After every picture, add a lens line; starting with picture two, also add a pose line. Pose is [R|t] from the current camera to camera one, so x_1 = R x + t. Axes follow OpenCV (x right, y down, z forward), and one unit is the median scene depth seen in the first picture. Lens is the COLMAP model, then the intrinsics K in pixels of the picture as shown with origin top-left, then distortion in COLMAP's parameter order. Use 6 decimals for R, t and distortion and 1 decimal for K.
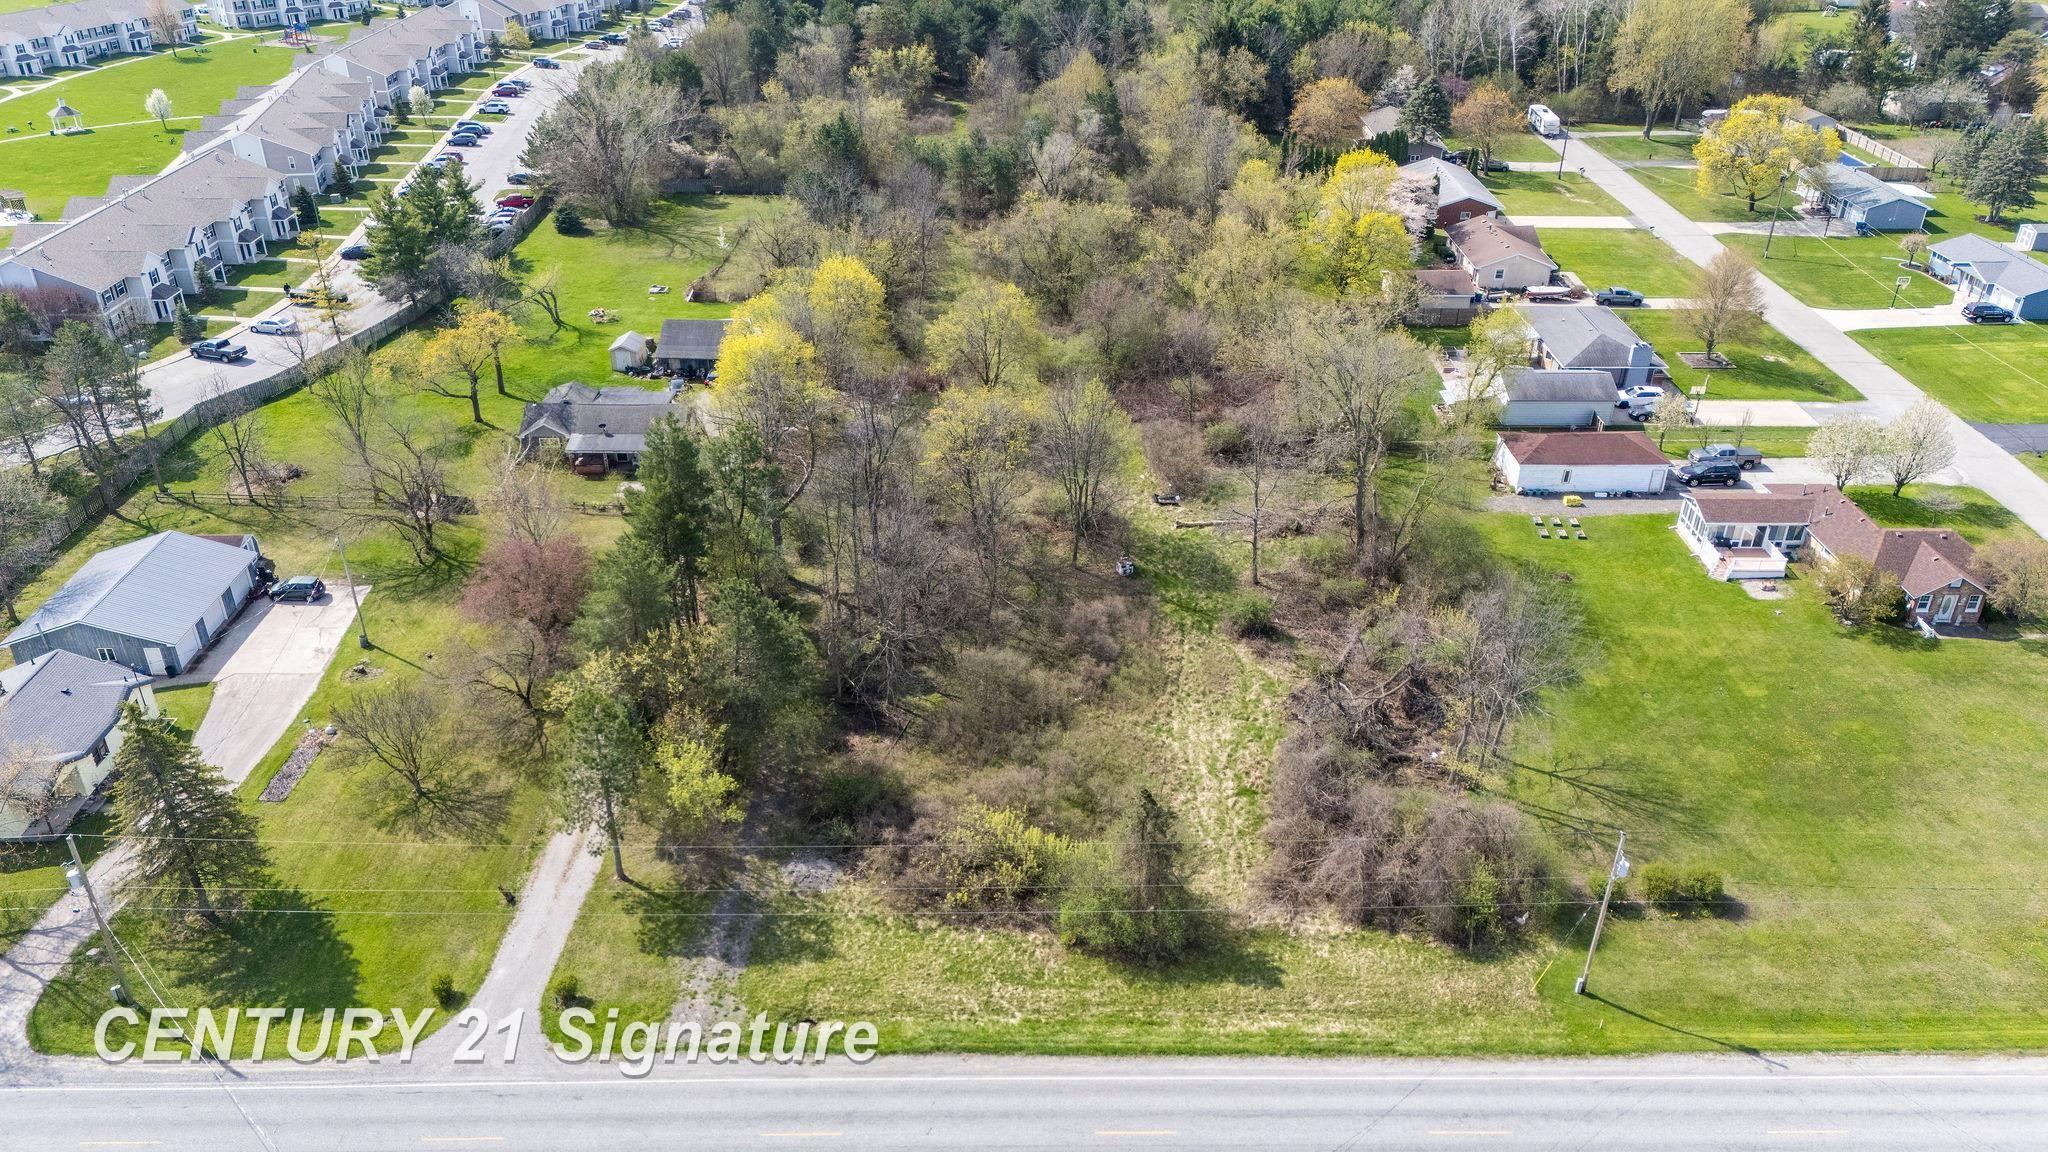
lens RADIAL K [[1497.6, 0, 1018.9], [0, 1497.6, 578.6], [0, 0, 1]] dist [0.078279, -0.074122]
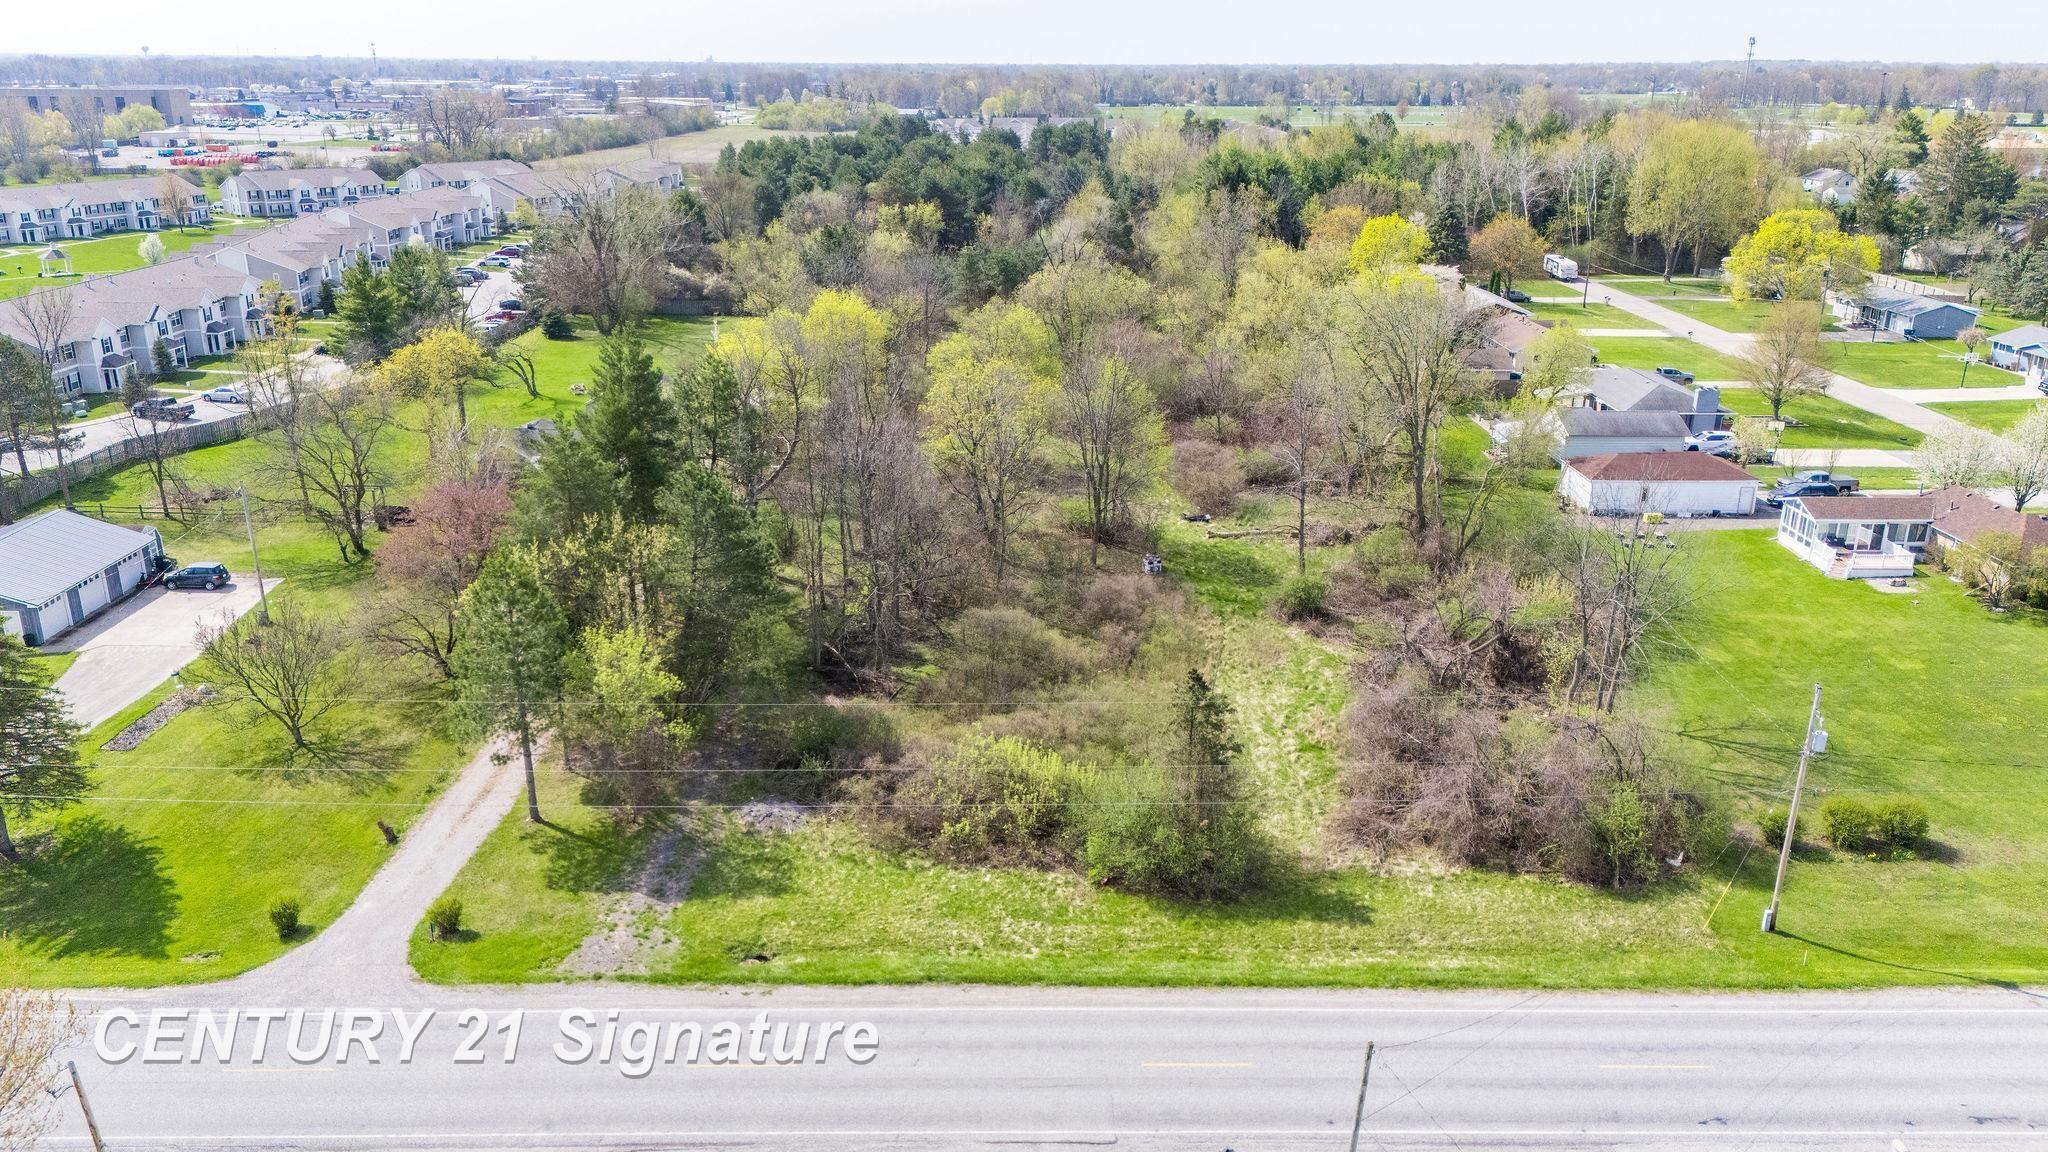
lens RADIAL K [[1505.8, 0, 1017.9], [0, 1505.8, 582.7], [0, 0, 1]] dist [0.078099, -0.078223]
pose [[0.999996, 0.001583, -0.002515, -0.005429], [-0.002011, 0.983504, -0.180873, 0.175404], [0.002187, 0.180877, 0.983503, 0.151195]]
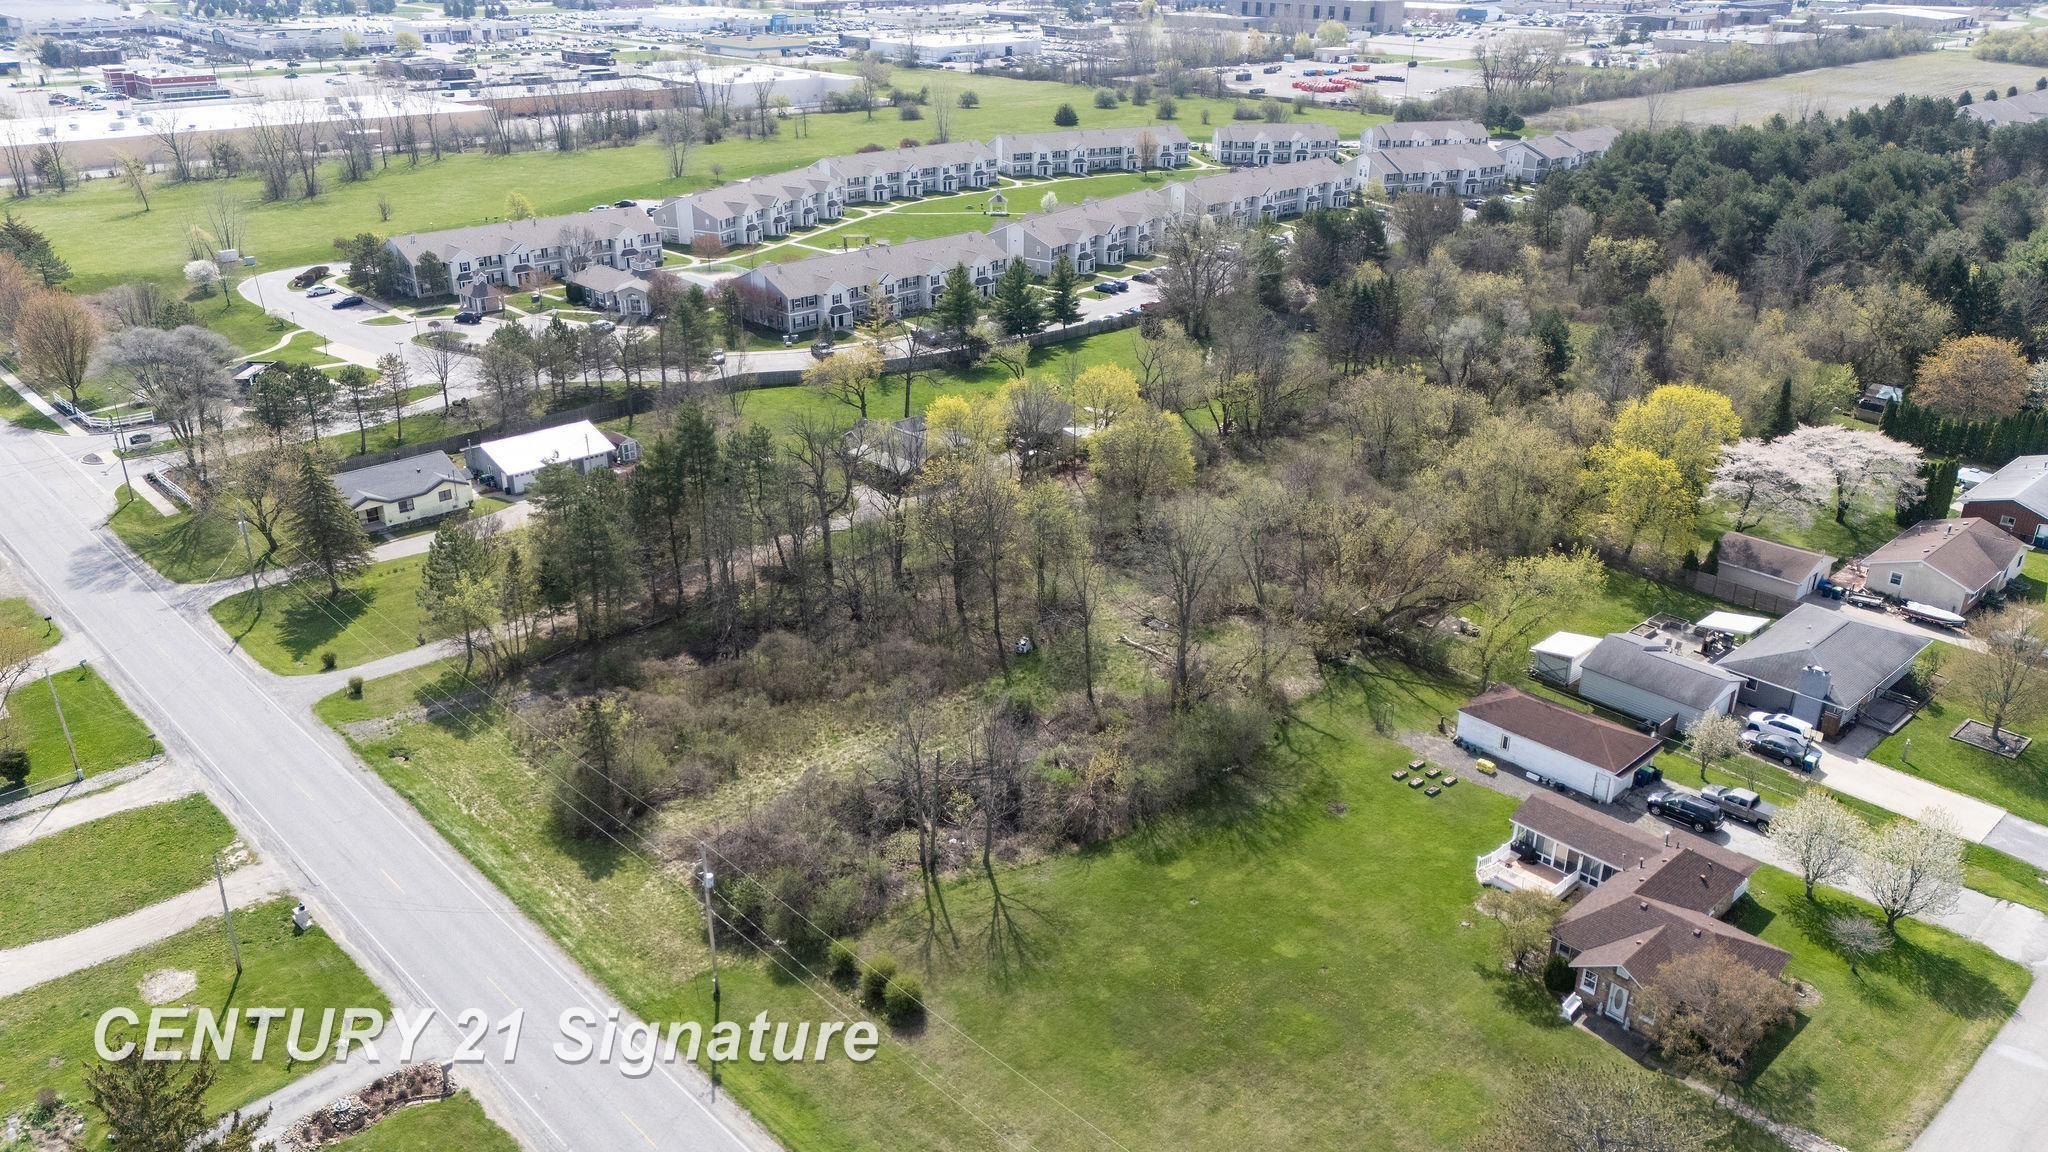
lens RADIAL K [[1497.6, 0, 1018.9], [0, 1497.6, 578.6], [0, 0, 1]] dist [0.078279, -0.074122]
pose [[0.684782, 0.294130, -0.666754, 0.873978], [-0.359759, 0.932113, 0.041703, -0.109845], [0.633756, 0.211313, 0.744110, 0.164014]]
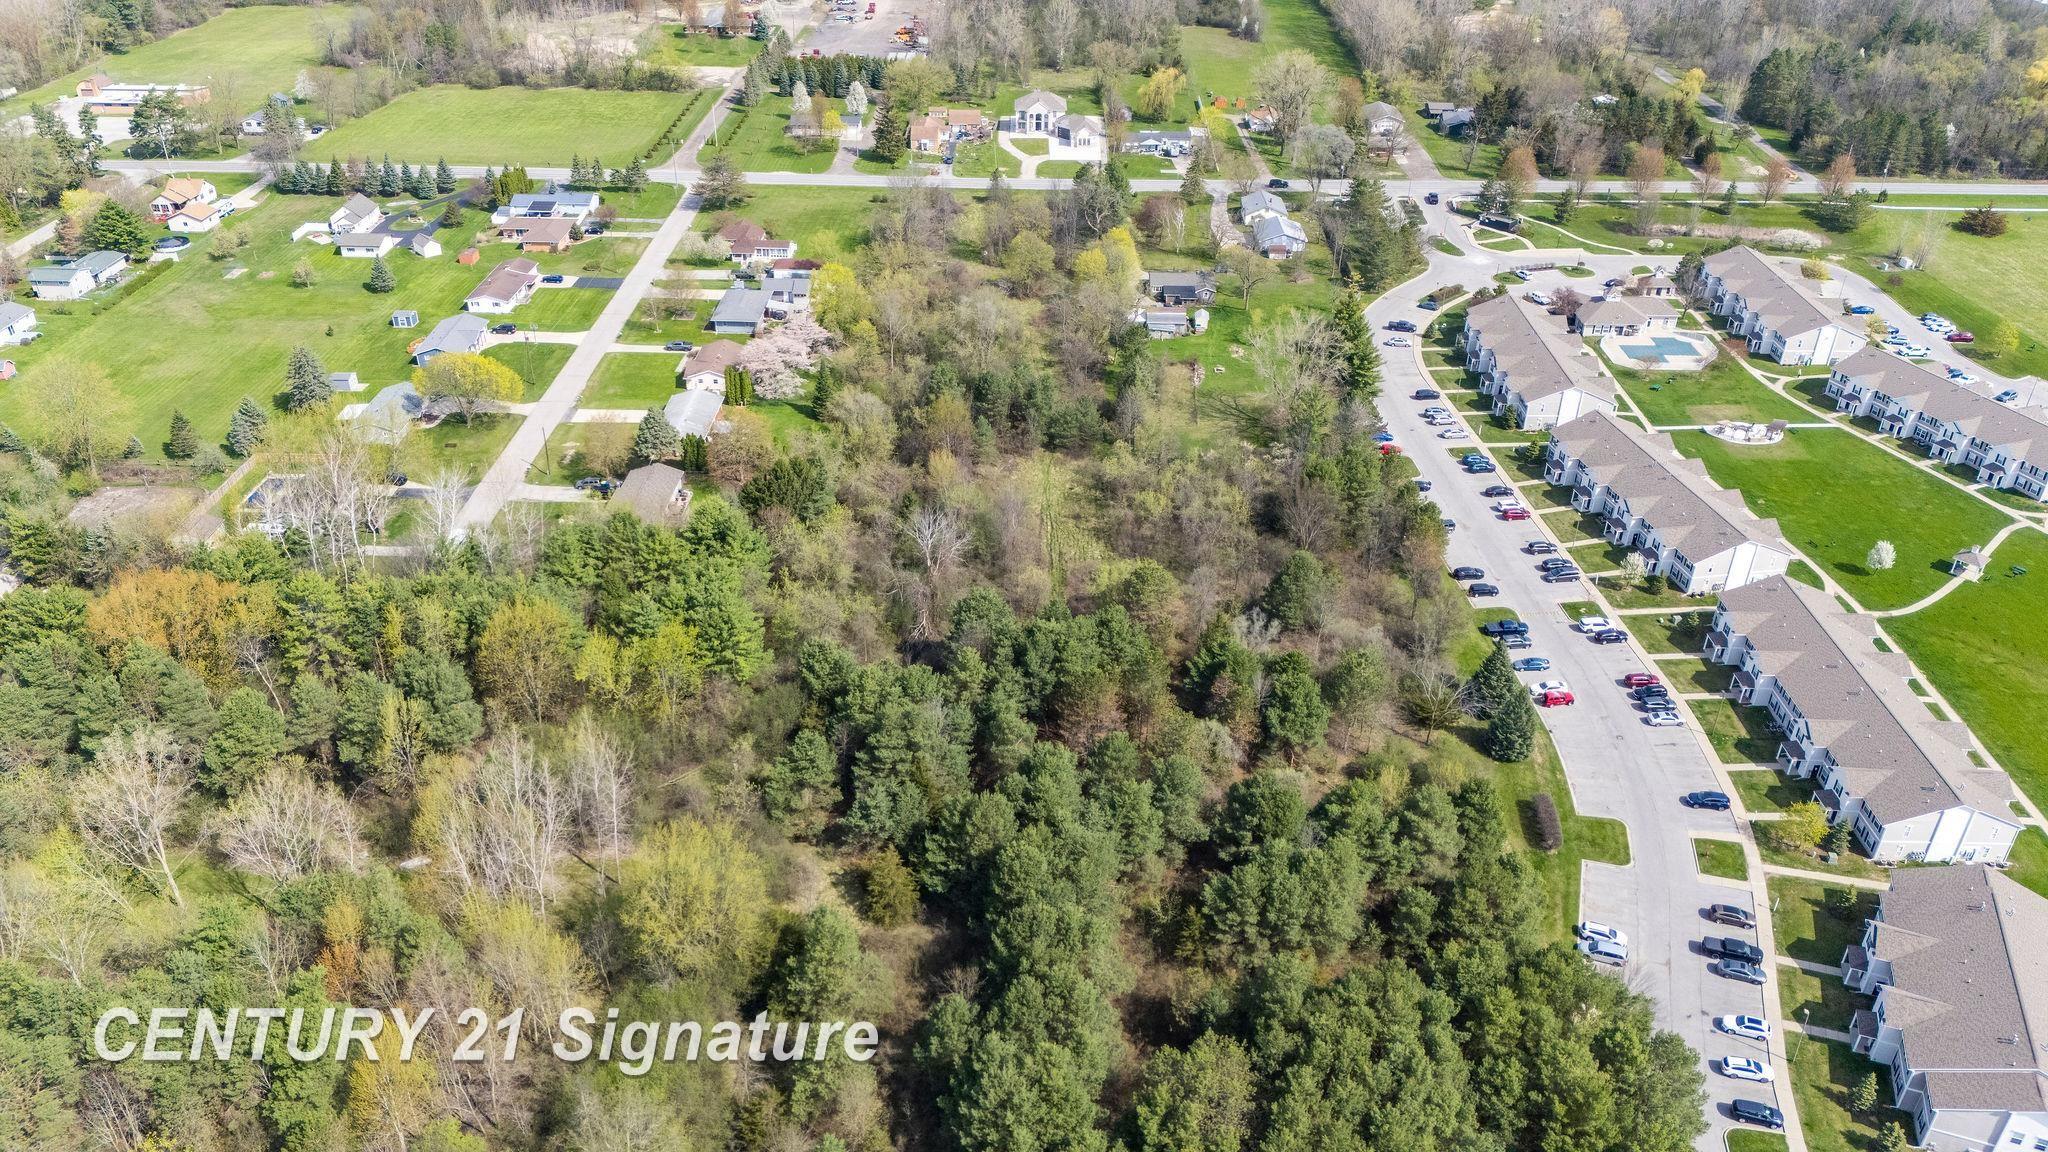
lens RADIAL K [[1497.6, 0, 1018.9], [0, 1497.6, 578.6], [0, 0, 1]] dist [0.078279, -0.074122]
pose [[-0.999659, -0.020994, 0.015546, -0.066587], [0.003412, 0.485072, 0.874468, -2.565864], [-0.025899, 0.874222, -0.484834, 3.333667]]
